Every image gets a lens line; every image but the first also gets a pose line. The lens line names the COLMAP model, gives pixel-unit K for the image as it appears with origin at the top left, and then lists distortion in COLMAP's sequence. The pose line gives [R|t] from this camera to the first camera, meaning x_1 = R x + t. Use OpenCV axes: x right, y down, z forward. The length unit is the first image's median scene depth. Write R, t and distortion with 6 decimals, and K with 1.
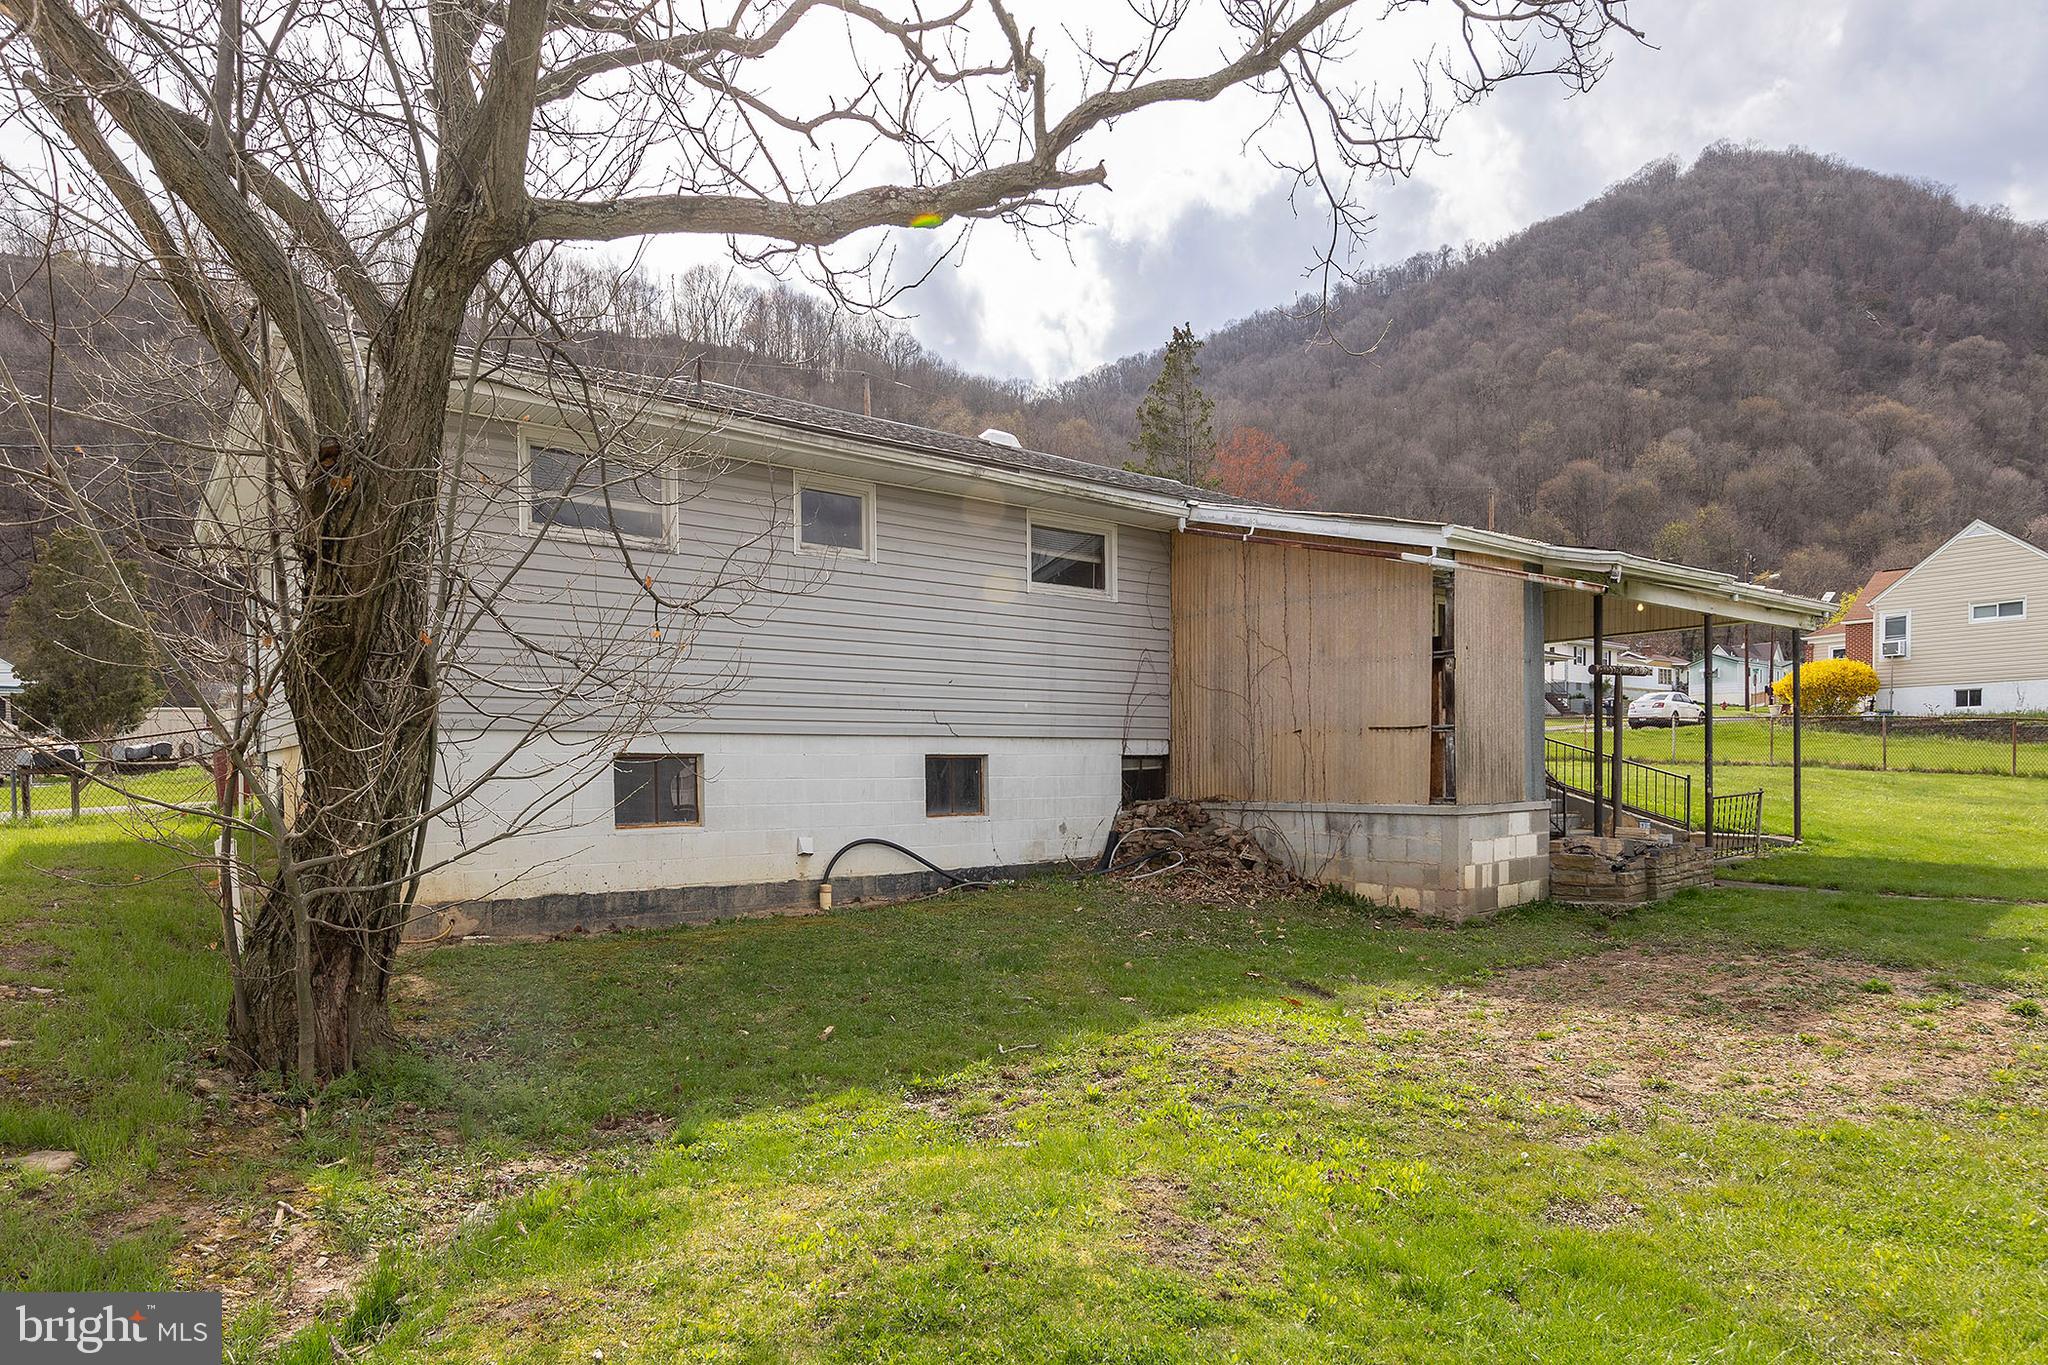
lens RADIAL K [[1159.8, 0, 1023.4], [0, 1159.8, 745.6], [0, 0, 1]] dist [0.003553, 0.000478]
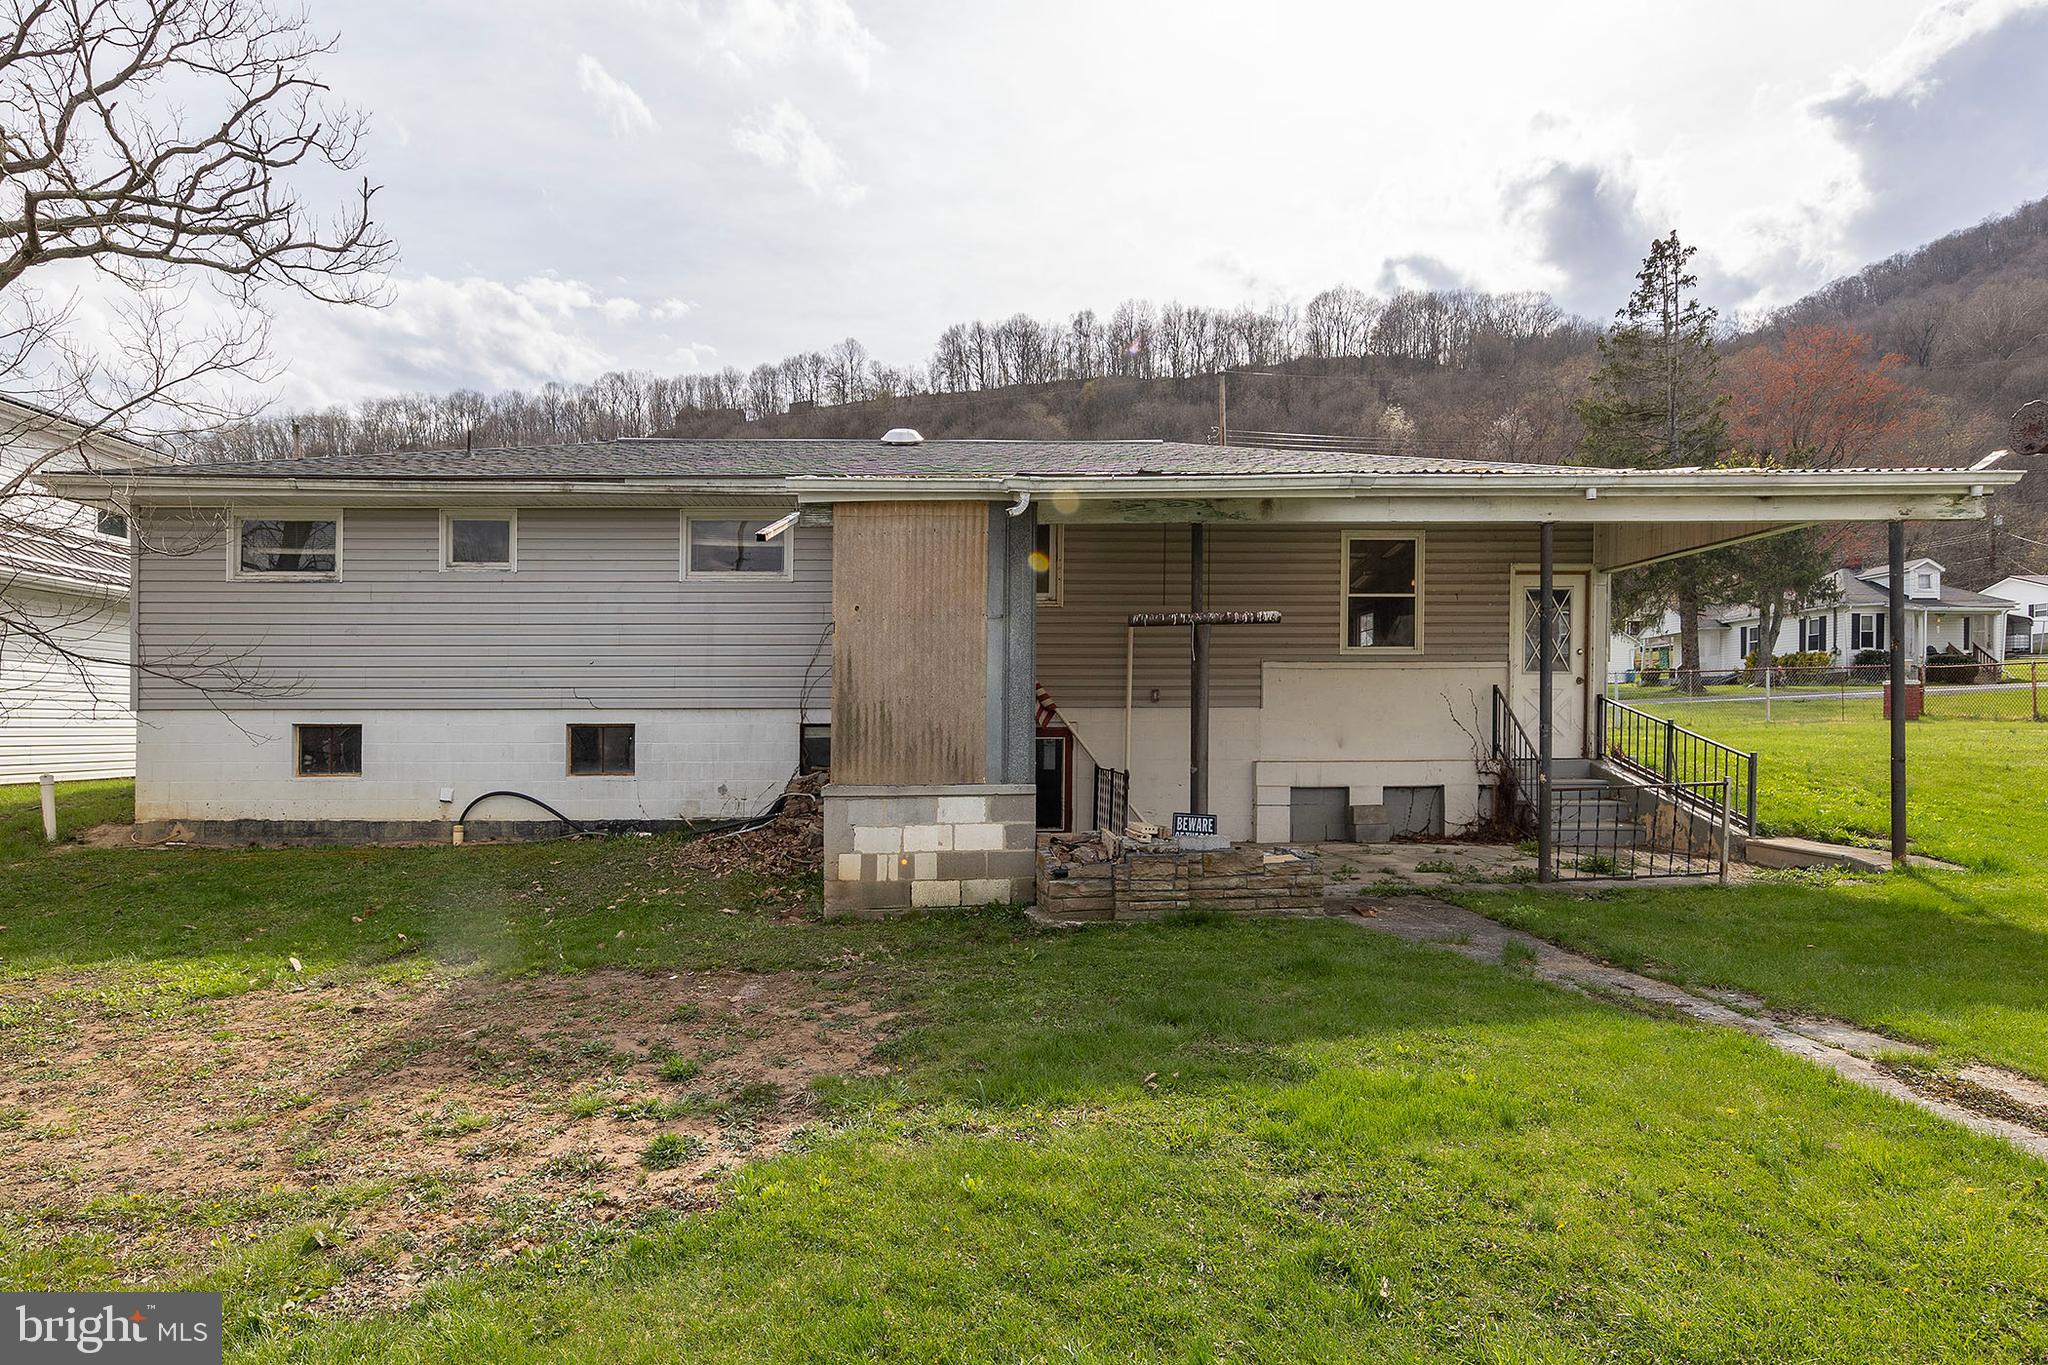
lens RADIAL K [[974.9, 0, 1024.0], [0, 974.9, 682.5], [0, 0, 1]] dist [0.008985, -0.000014]
pose [[0.801155, -0.018172, -0.598181, 0.915435], [0.007186, 0.999759, -0.020747, -0.011059], [0.598414, 0.012323, 0.801092, 0.467704]]
